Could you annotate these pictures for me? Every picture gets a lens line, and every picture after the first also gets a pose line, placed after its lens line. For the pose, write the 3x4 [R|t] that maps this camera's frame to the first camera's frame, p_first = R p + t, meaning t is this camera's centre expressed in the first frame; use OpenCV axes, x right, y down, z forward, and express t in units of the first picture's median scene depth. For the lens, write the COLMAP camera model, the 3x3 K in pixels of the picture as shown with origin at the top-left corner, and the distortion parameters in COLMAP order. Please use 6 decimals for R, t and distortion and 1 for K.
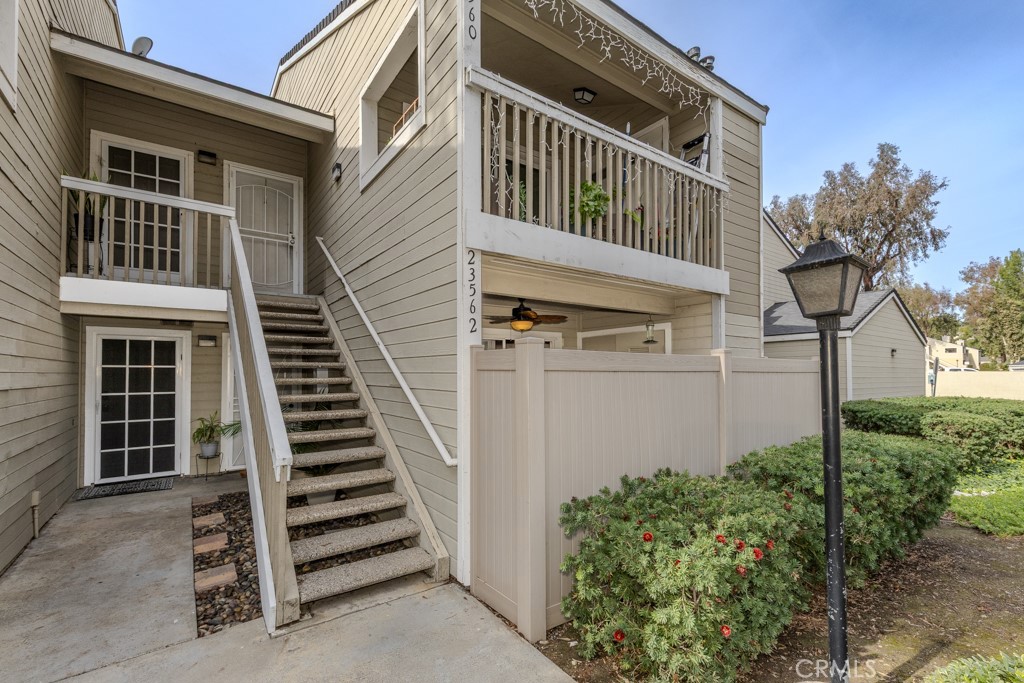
lens RADIAL K [[441.1, 0, 515.2], [0, 441.1, 365.0], [0, 0, 1]] dist [0.003447, 0.000416]
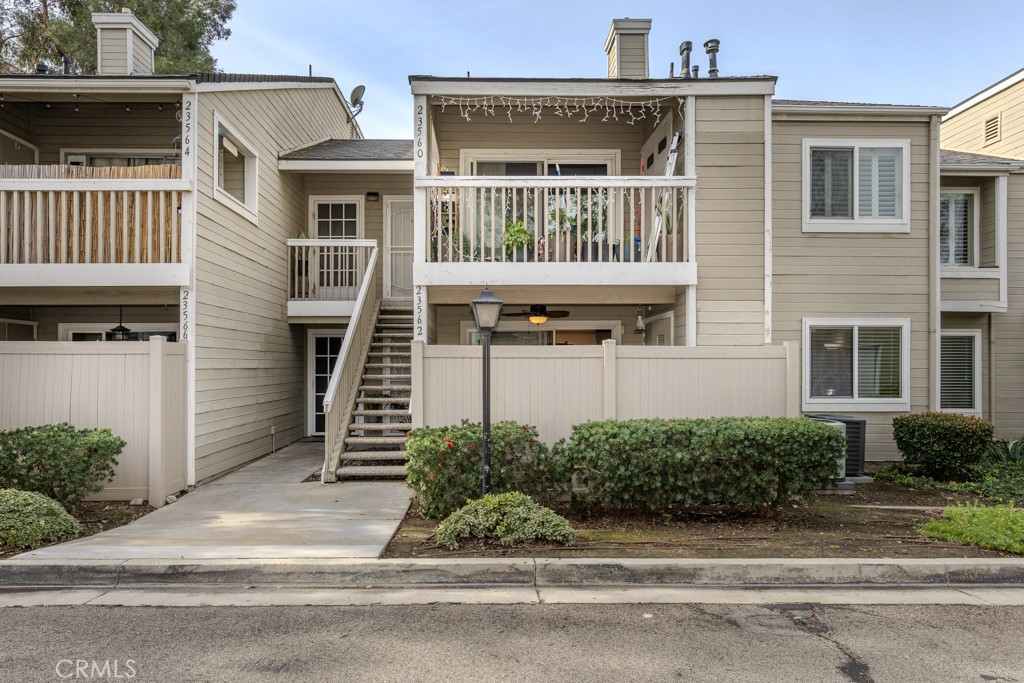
lens RADIAL K [[715.8, 0, 509.7], [0, 715.8, 363.7], [0, 0, 1]] dist [-0.002002, -0.000035]
pose [[0.813649, 0.000783, -0.581355, 1.044855], [0.008441, 0.999878, 0.013160, 0.002374], [0.581295, -0.015615, 0.813543, -0.599260]]
